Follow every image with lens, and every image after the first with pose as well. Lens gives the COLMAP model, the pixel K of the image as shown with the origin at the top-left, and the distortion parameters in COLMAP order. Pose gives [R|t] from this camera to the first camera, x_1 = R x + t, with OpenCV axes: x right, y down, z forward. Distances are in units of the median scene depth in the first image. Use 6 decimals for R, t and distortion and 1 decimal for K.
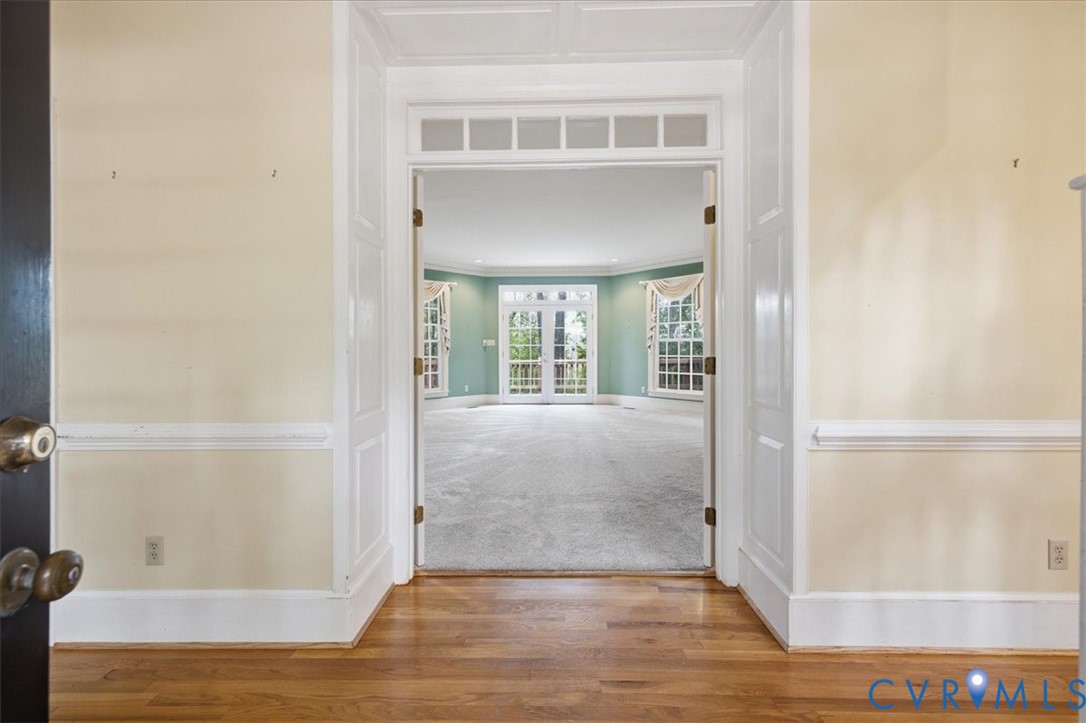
lens RADIAL K [[464.0, 0, 539.0], [0, 464.0, 356.3], [0, 0, 1]] dist [0.002081, 0.000333]
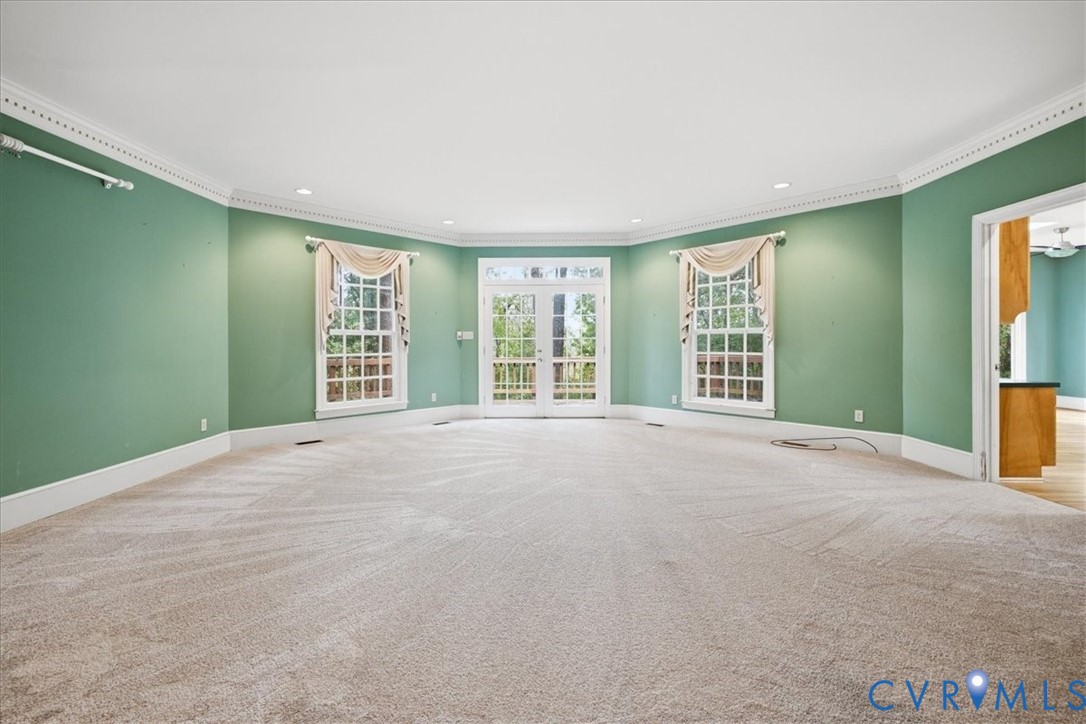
lens RADIAL K [[464.0, 0, 539.0], [0, 464.0, 356.8], [0, 0, 1]] dist [0.002081, 0.000333]
pose [[0.999975, -0.000060, 0.007011, 0.006007], [-0.000011, 0.999948, 0.010201, -0.002532], [-0.007011, -0.010200, 0.999923, 0.272455]]
